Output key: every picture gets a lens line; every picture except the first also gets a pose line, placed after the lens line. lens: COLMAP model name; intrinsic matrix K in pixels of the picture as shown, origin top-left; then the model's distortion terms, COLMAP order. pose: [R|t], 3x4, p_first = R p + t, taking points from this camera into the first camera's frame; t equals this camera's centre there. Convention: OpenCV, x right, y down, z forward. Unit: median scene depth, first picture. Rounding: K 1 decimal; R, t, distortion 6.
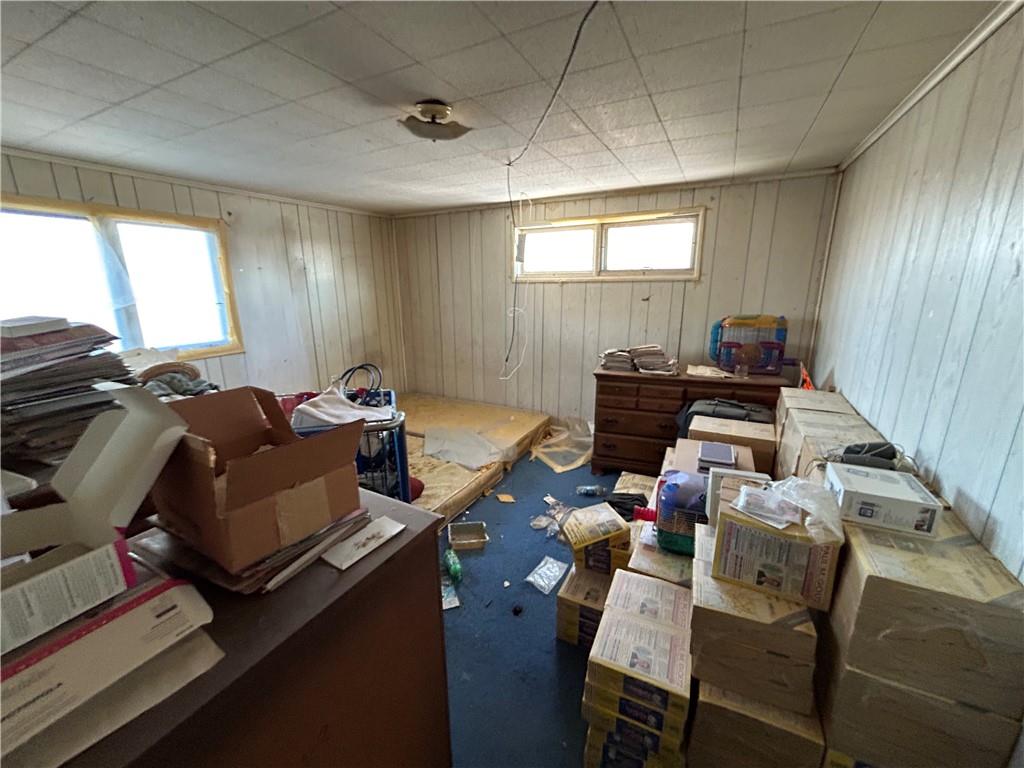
lens RADIAL K [[411.8, 0, 512.1], [0, 411.8, 386.3], [0, 0, 1]] dist [-0.001081, 0.000454]
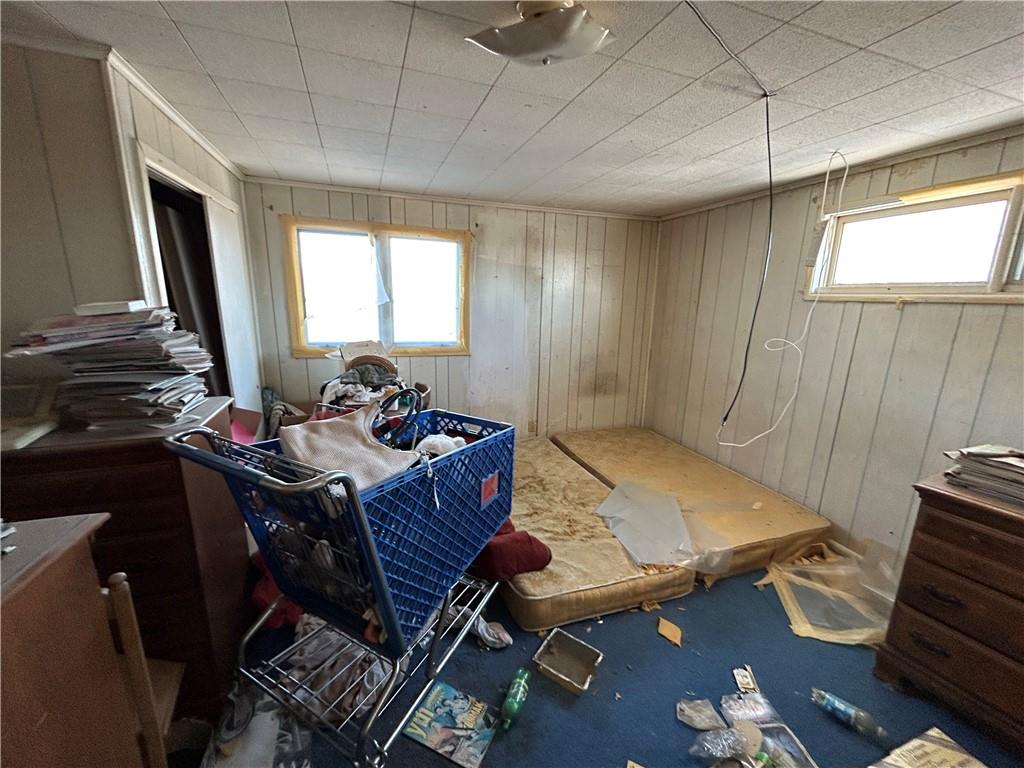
lens RADIAL K [[411.8, 0, 512.1], [0, 411.8, 385.0], [0, 0, 1]] dist [-0.001081, 0.000454]
pose [[0.725001, 0.172502, -0.666796, 0.141875], [-0.202083, 0.978795, 0.033494, -0.061898], [0.658435, 0.110465, 0.744487, 0.277414]]
